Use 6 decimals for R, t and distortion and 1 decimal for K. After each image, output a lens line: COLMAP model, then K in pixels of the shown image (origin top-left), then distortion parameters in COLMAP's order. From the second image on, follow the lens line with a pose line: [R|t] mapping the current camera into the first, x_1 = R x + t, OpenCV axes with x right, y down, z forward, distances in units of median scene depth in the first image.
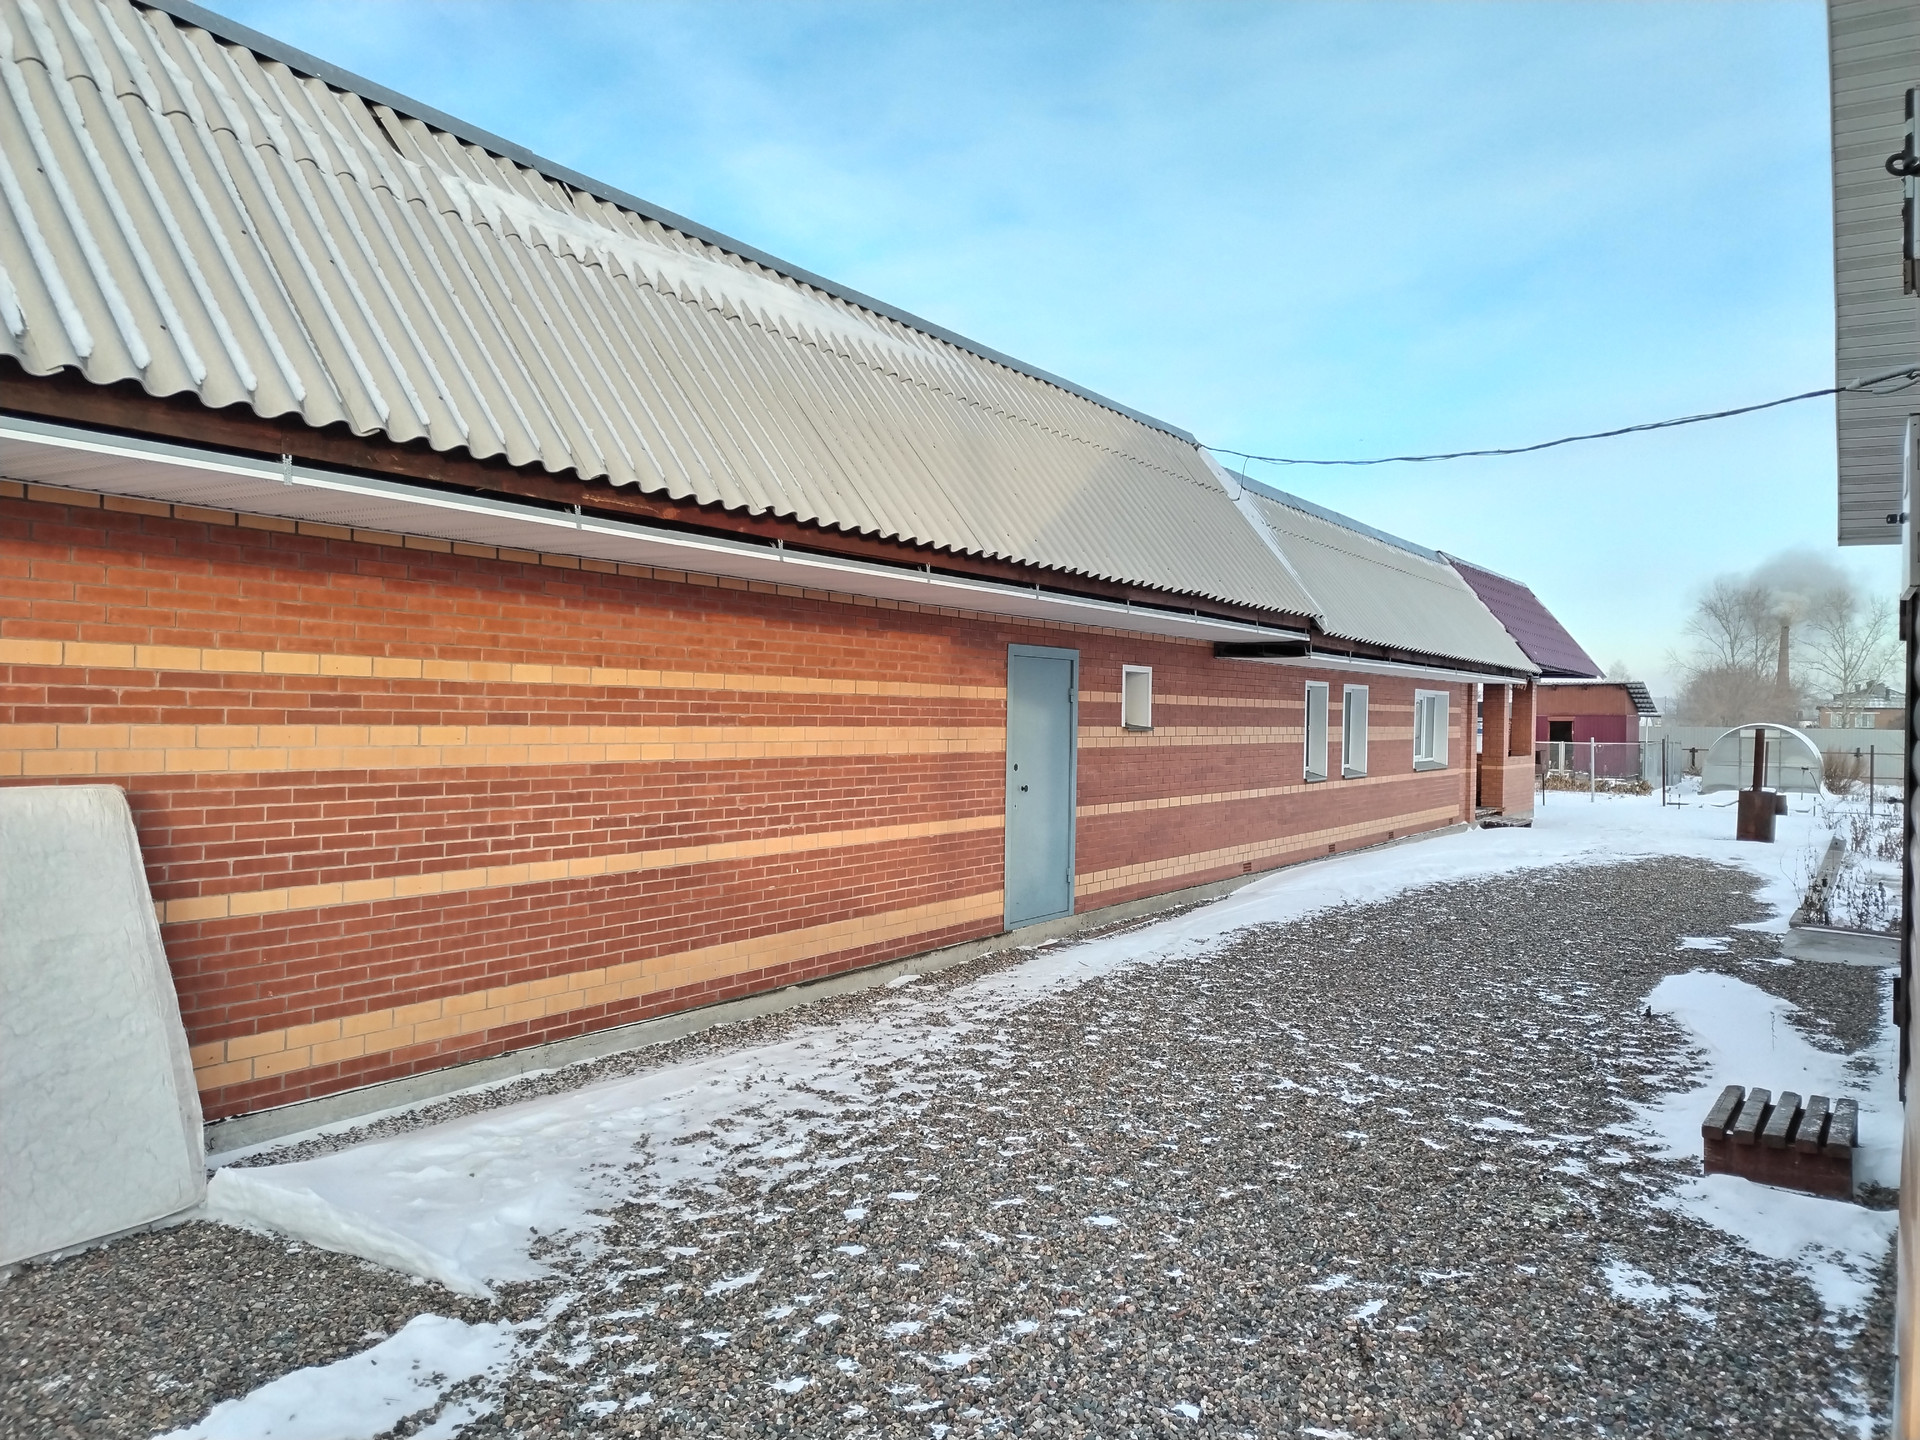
lens RADIAL K [[1383.9, 0, 952.7], [0, 1383.9, 720.7], [0, 0, 1]] dist [0.030199, -0.023590]
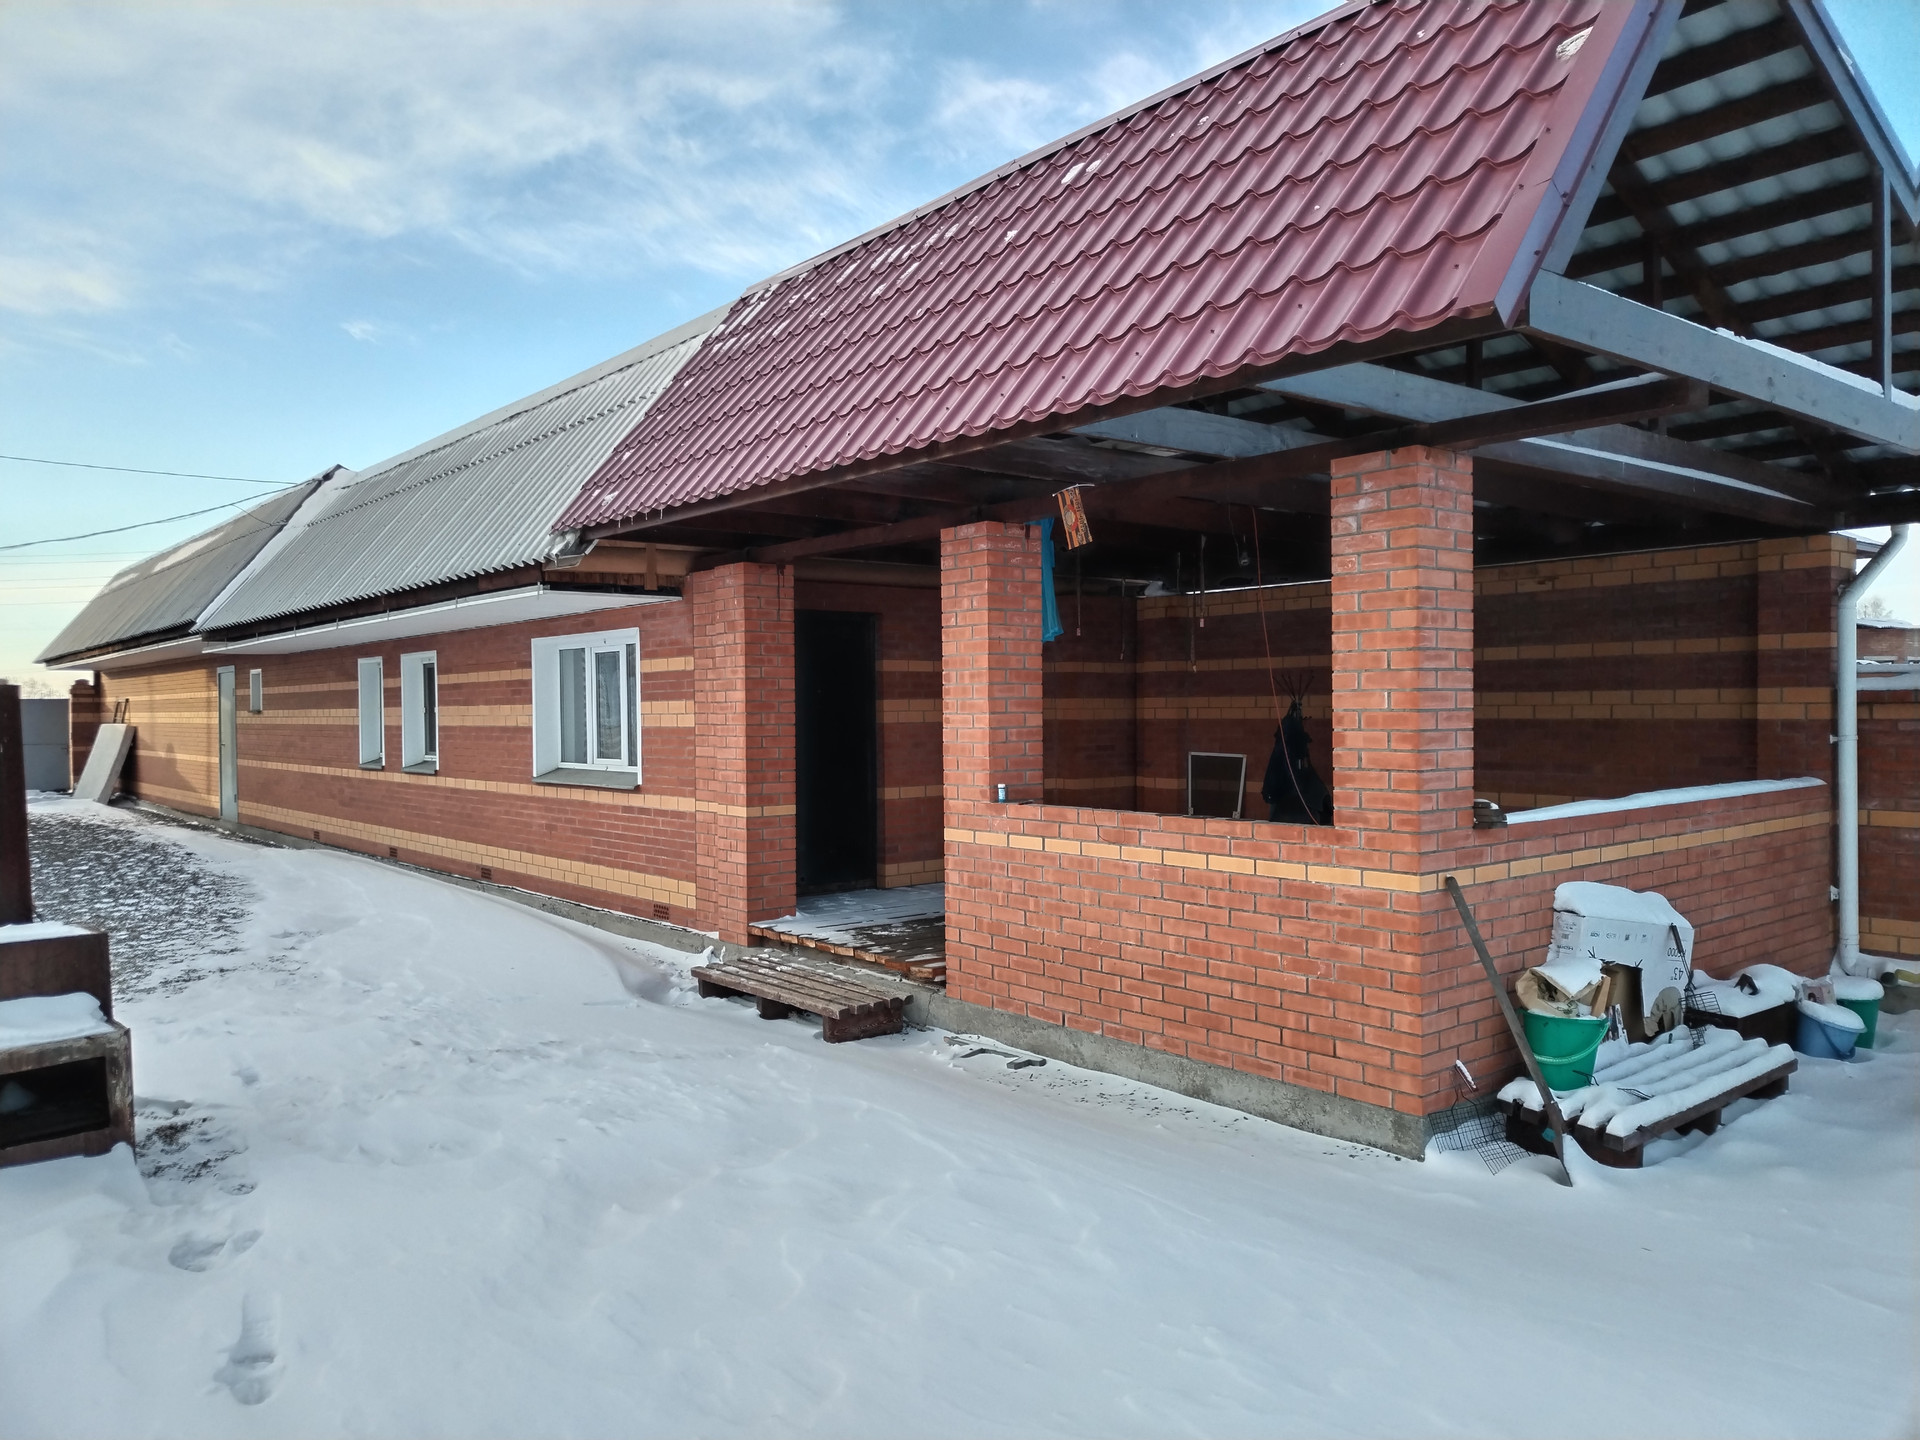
lens RADIAL K [[1383.9, 0, 952.7], [0, 1383.9, 720.7], [0, 0, 1]] dist [0.030199, -0.023590]
pose [[-0.291678, -0.001734, -0.956515, 1.044664], [0.001359, 0.999997, -0.002228, 0.015559], [0.956516, -0.001950, -0.291675, 1.674000]]
